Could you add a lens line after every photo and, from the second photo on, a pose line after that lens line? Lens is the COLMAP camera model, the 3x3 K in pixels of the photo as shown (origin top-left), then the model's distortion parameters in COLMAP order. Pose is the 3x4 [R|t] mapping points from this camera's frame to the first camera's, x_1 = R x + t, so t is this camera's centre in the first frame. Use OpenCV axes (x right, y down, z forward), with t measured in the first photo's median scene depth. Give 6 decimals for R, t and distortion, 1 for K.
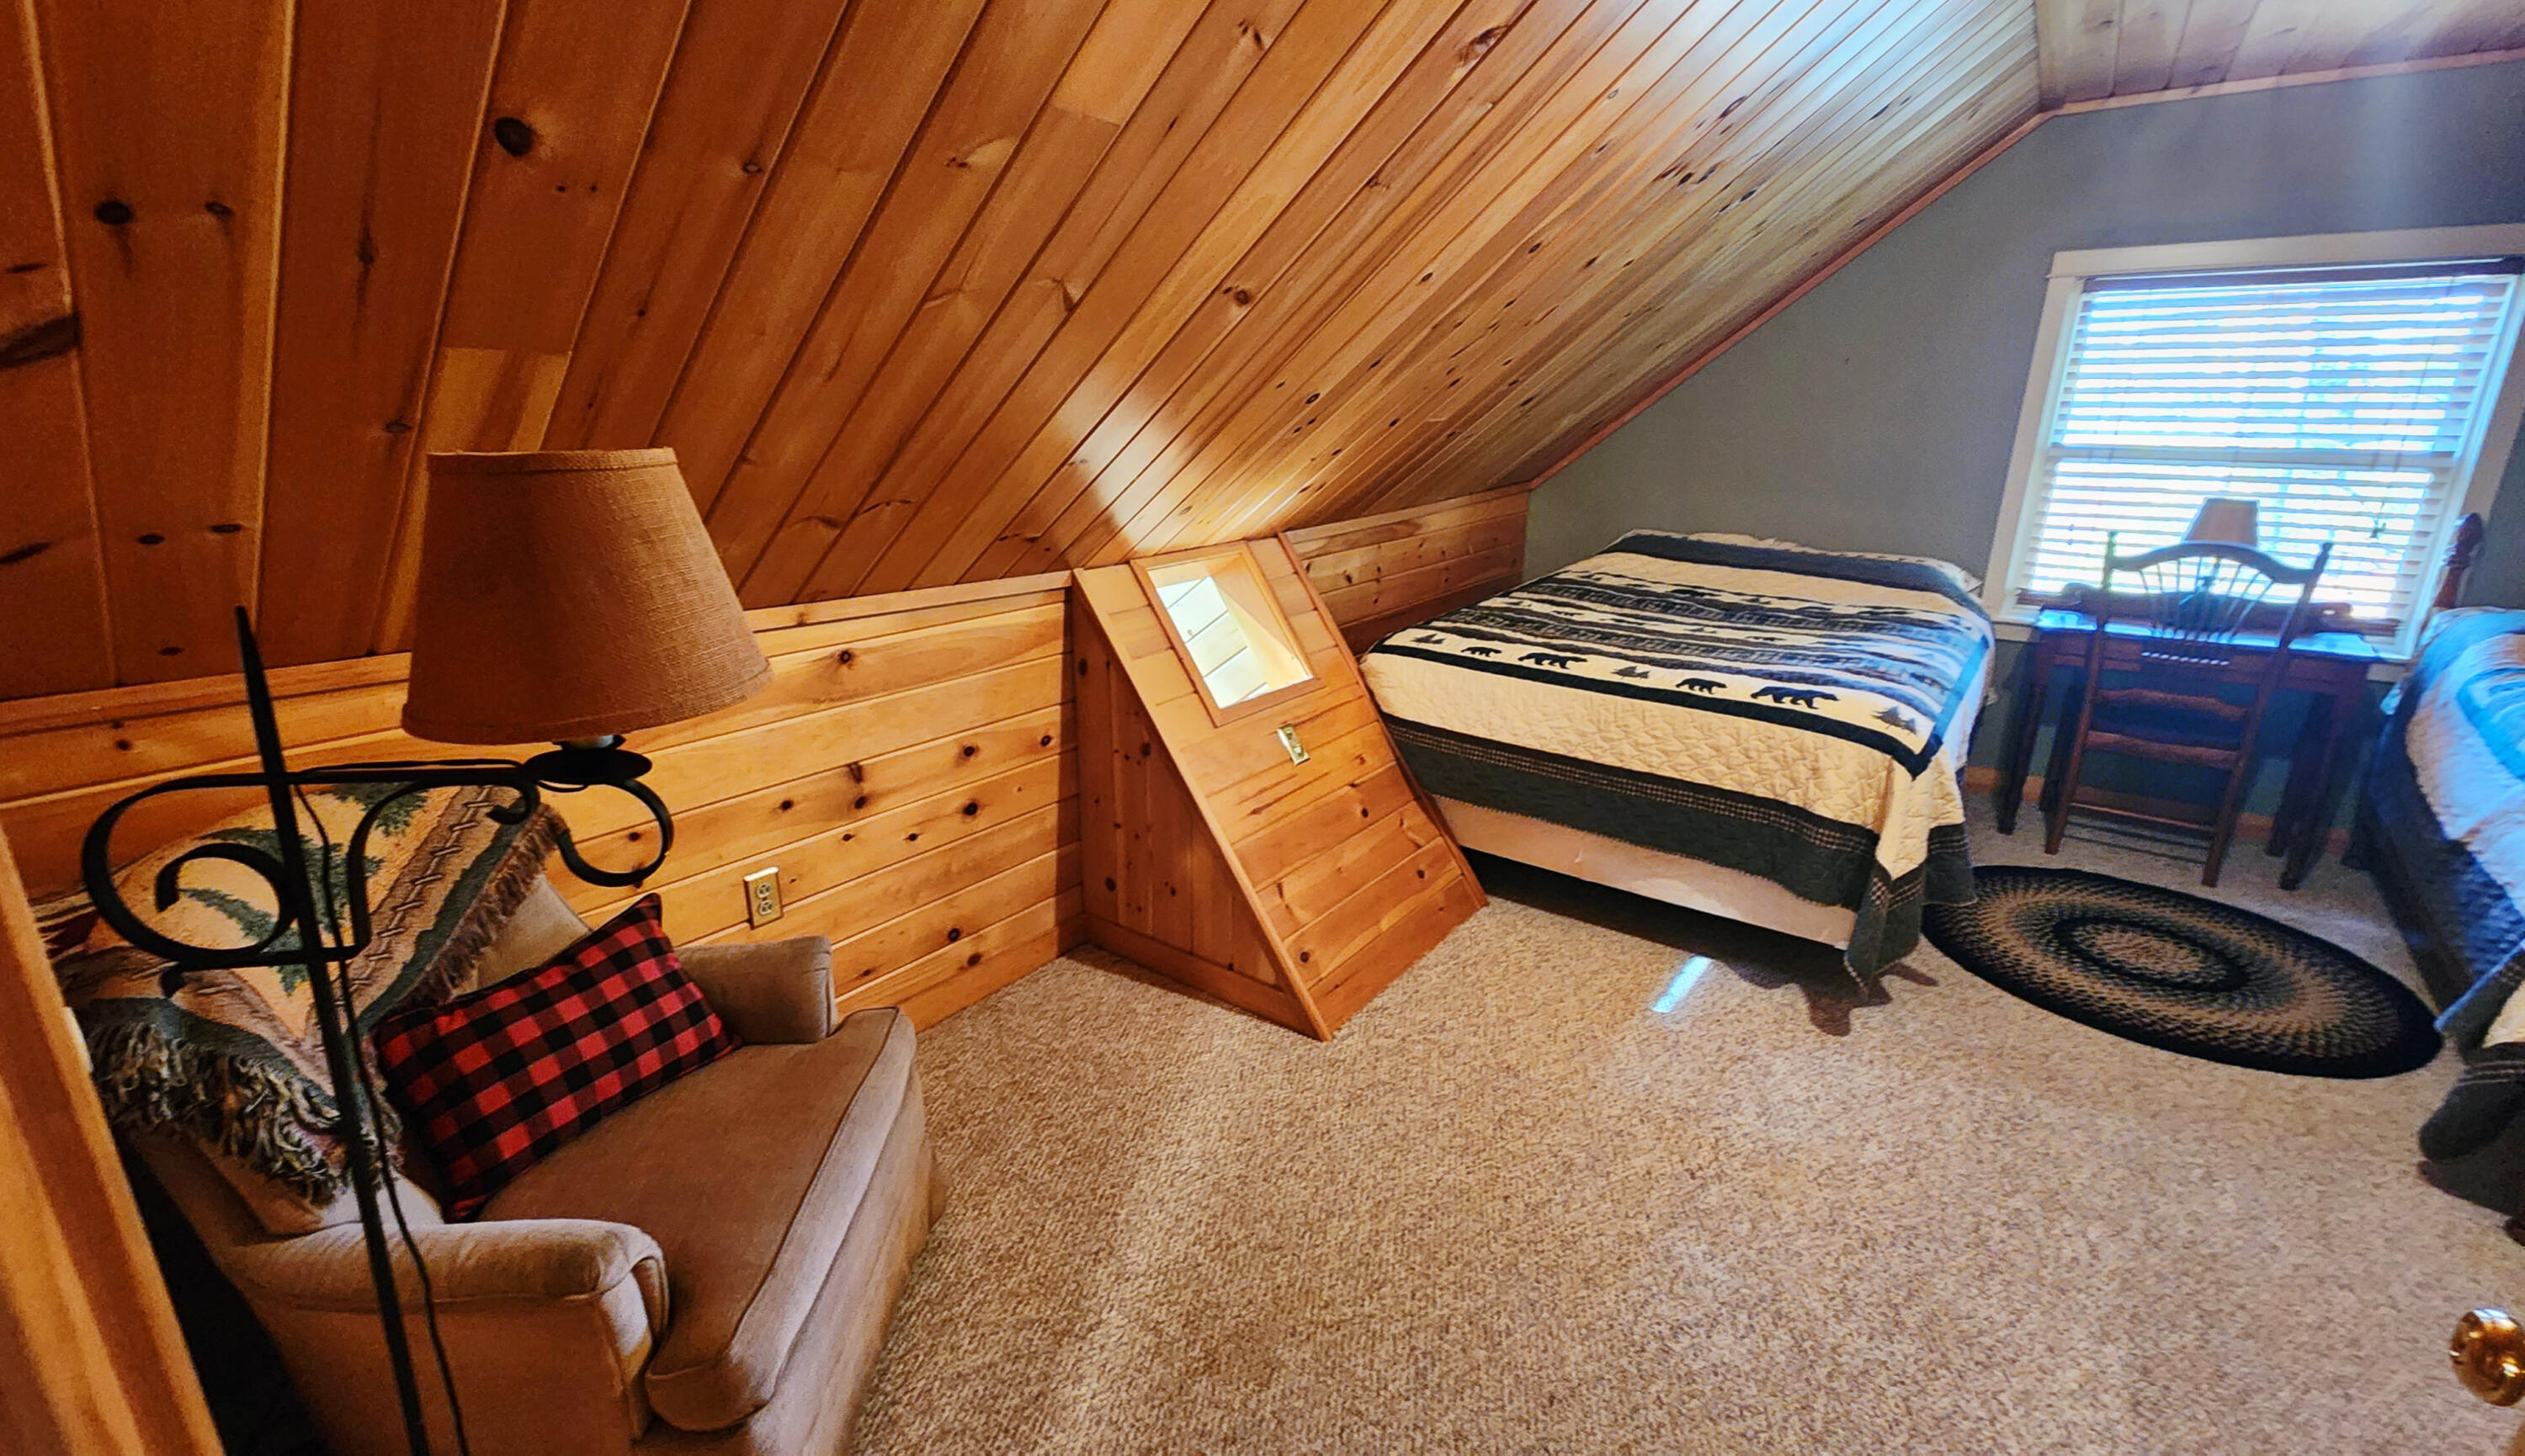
lens RADIAL K [[1044.1, 0, 1224.6], [0, 1044.1, 716.6], [0, 0, 1]] dist [0.001216, -0.000634]
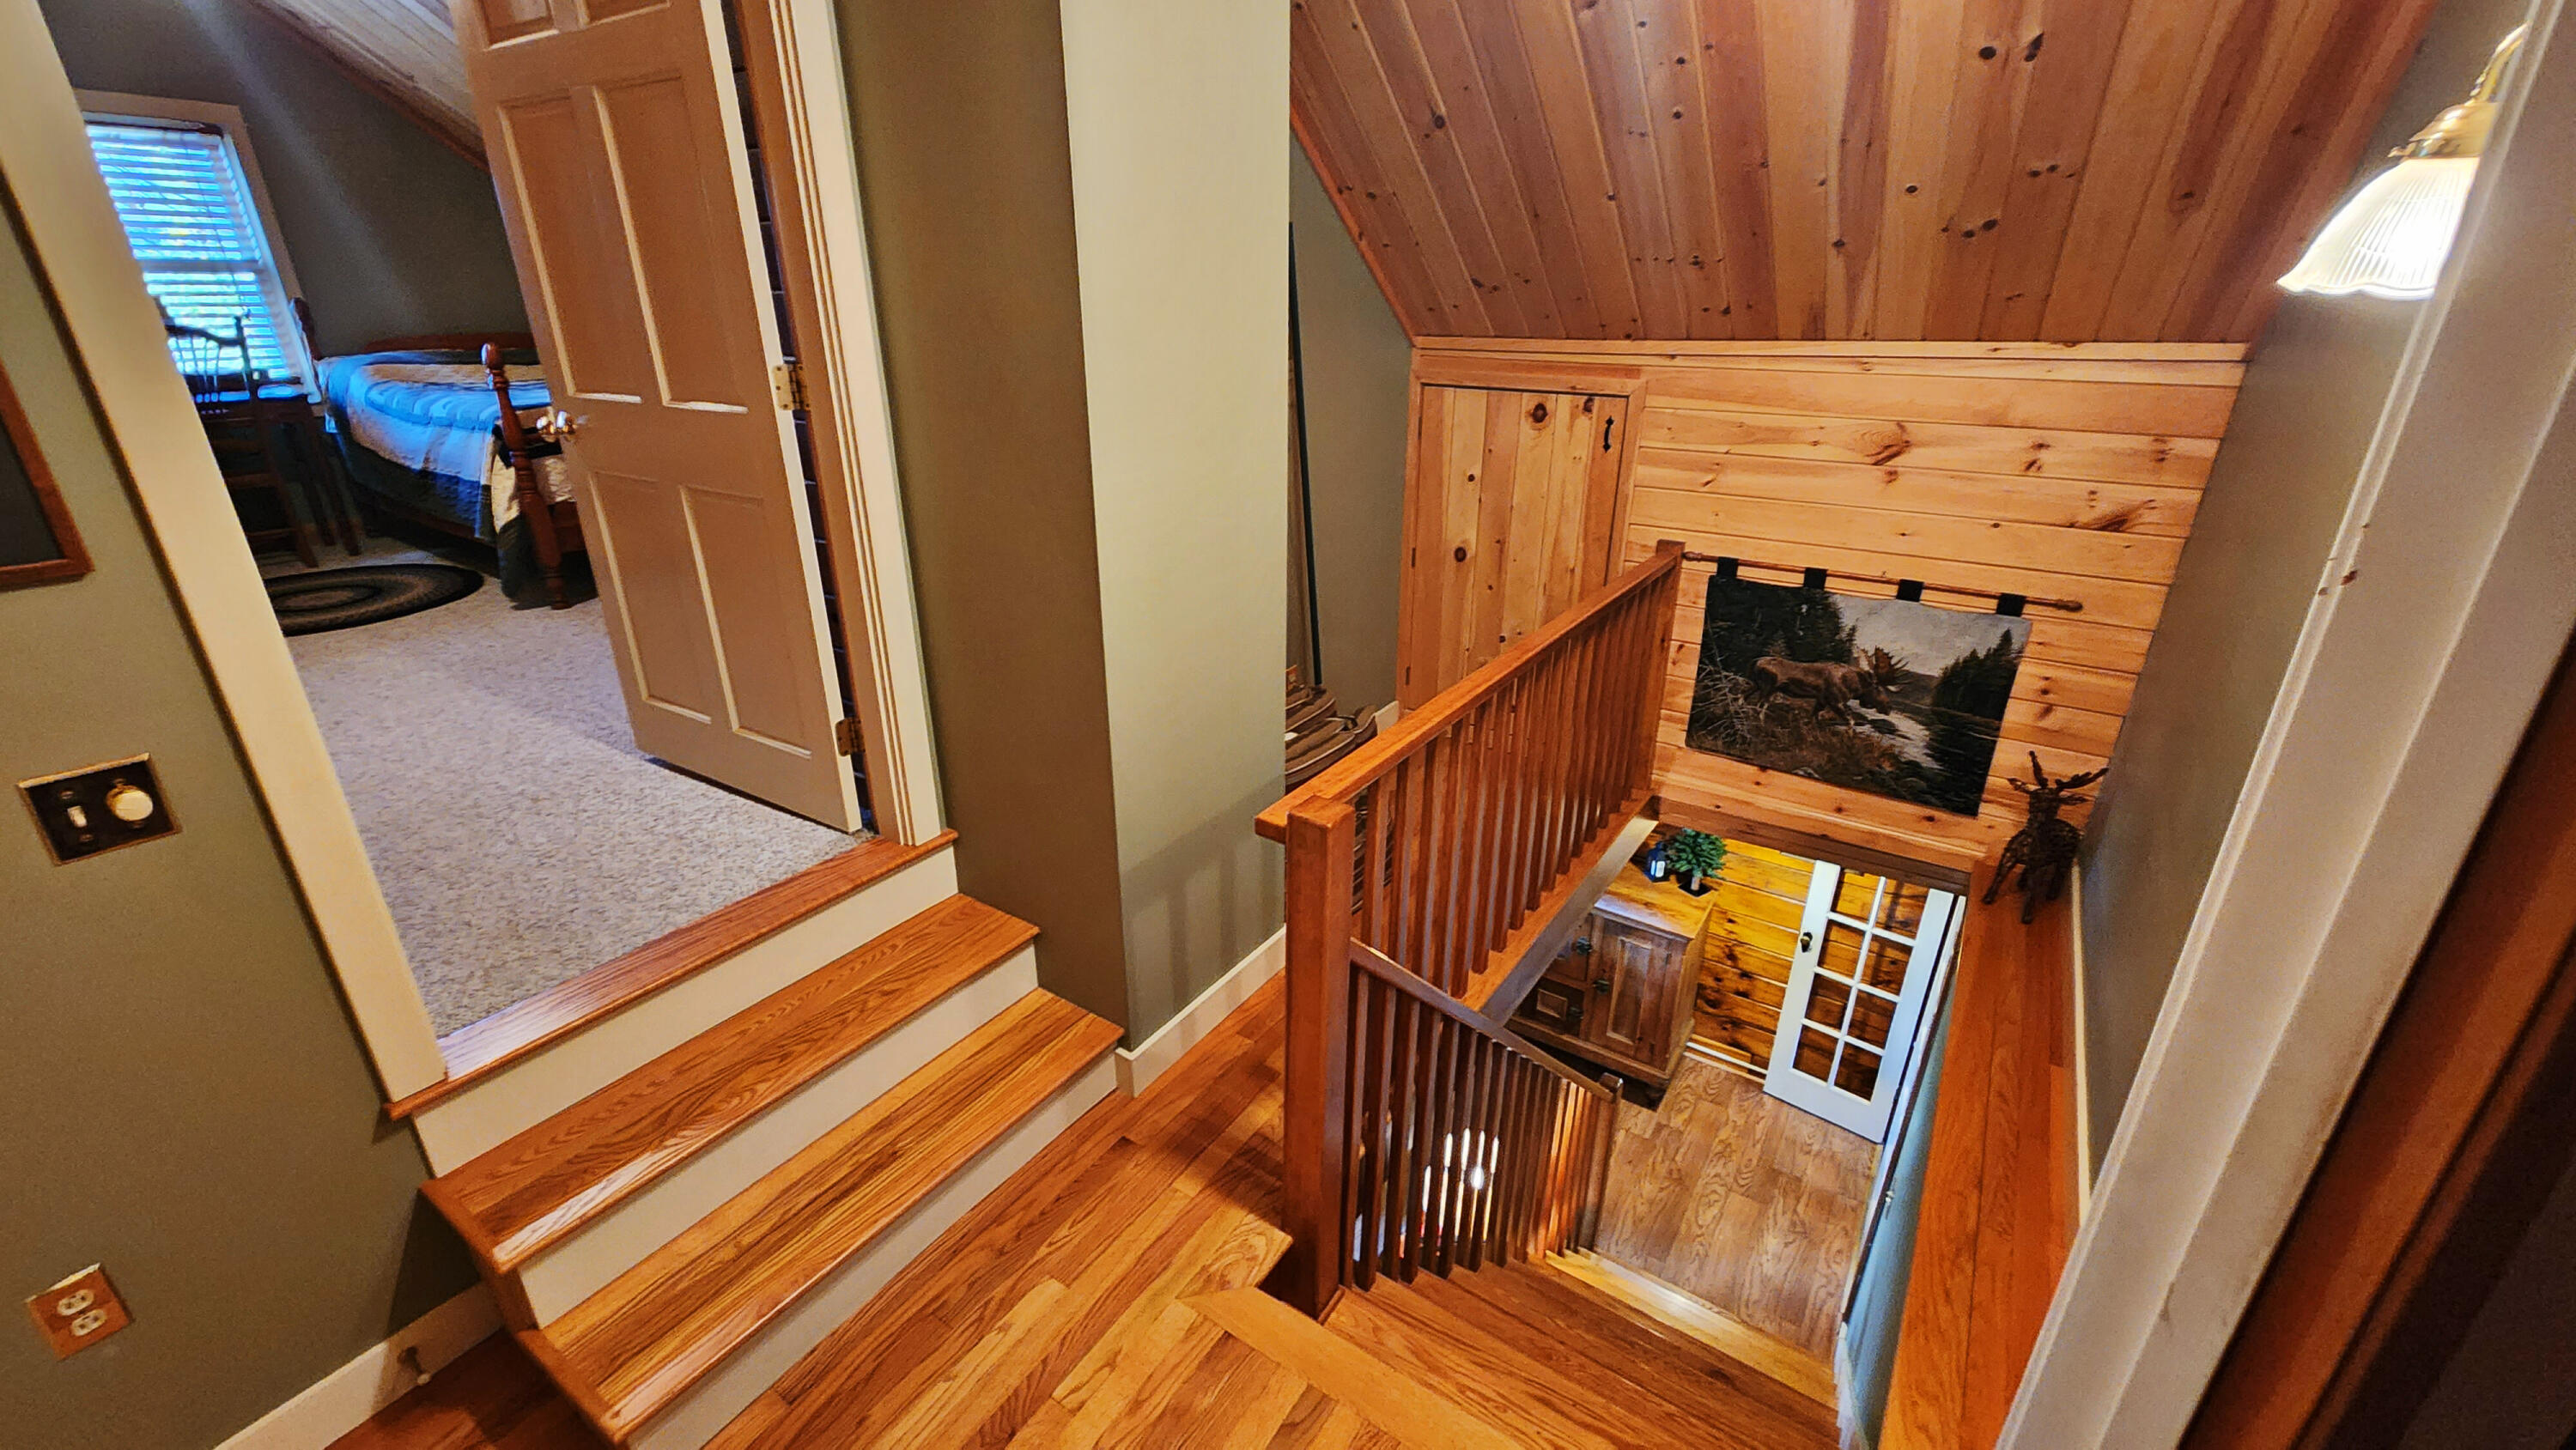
lens RADIAL K [[1054.9, 0, 1279.3], [0, 1054.9, 714.0], [0, 0, 1]] dist [0.011033, 0.000357]
pose [[-0.072084, -0.380618, 0.921918, -0.707750], [0.285523, 0.877765, 0.384714, 0.177159], [-0.955657, 0.290960, 0.045402, -0.350057]]
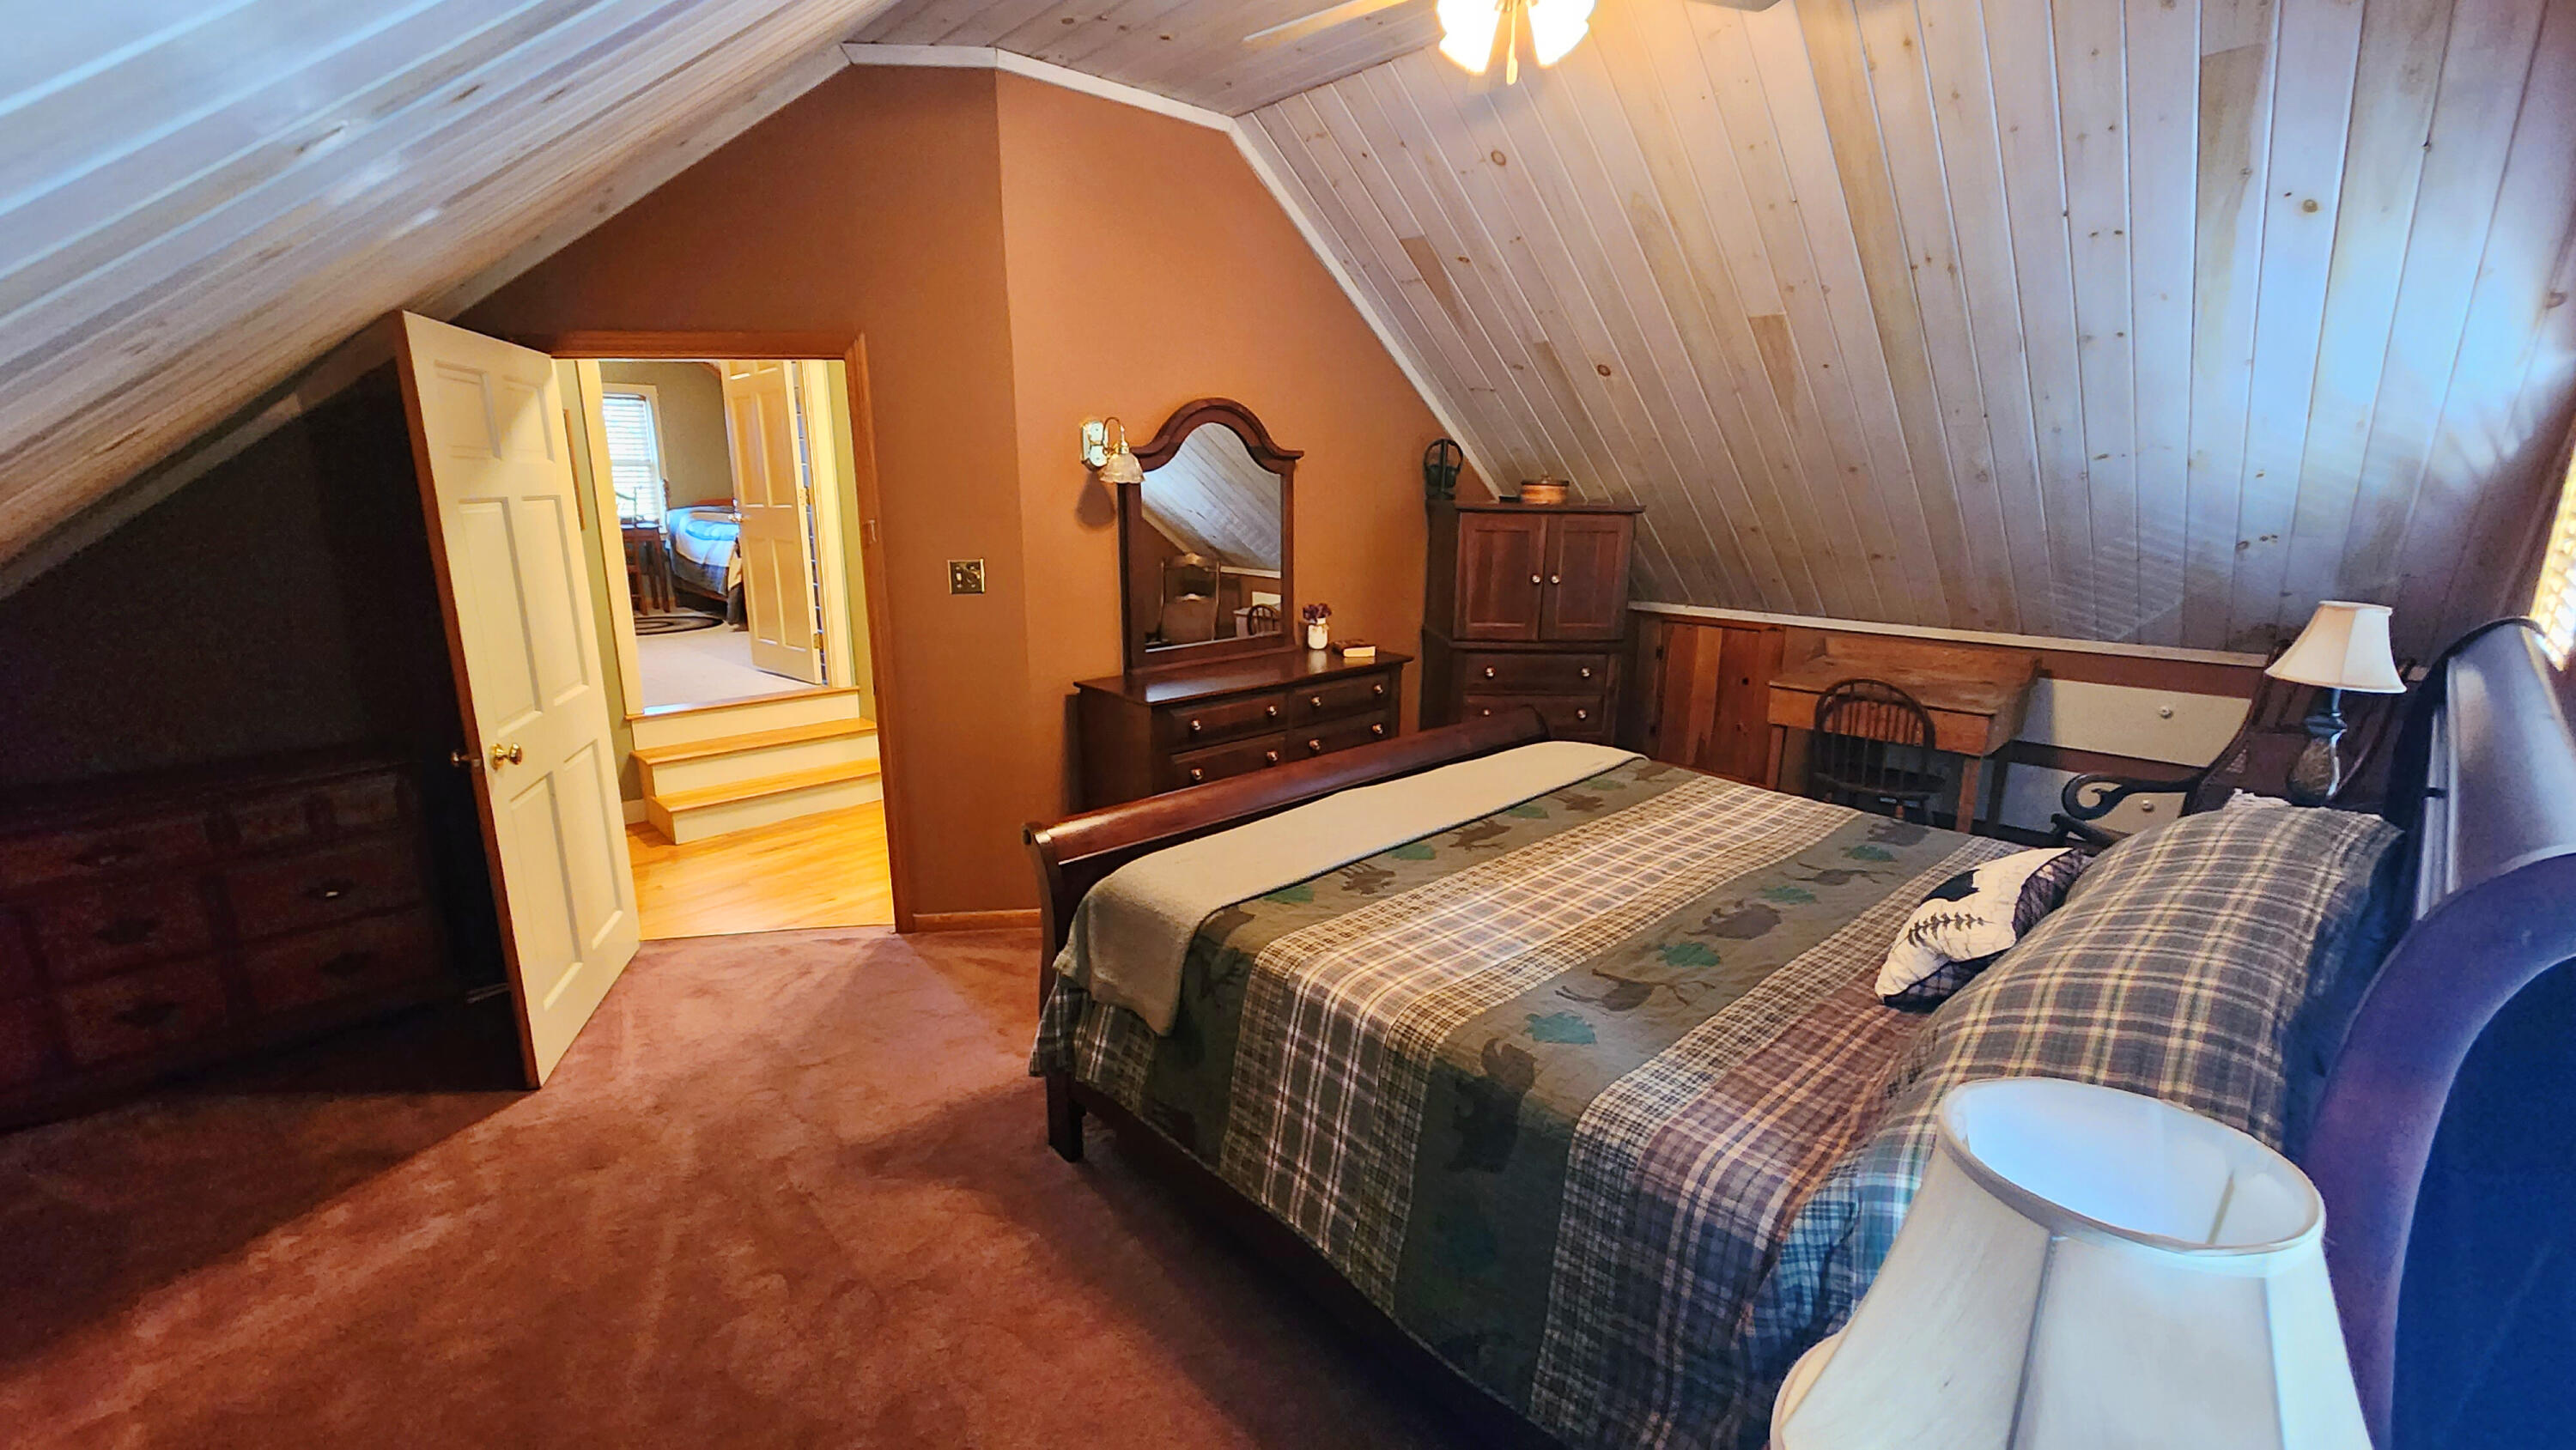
lens RADIAL K [[1054.9, 0, 1280.9], [0, 1054.9, 721.7], [0, 0, 1]] dist [0.011033, 0.000357]
pose [[0.134552, -0.215450, 0.967201, -1.809599], [0.280299, 0.944487, 0.171397, 0.474269], [-0.950436, 0.248043, 0.187473, -1.181228]]
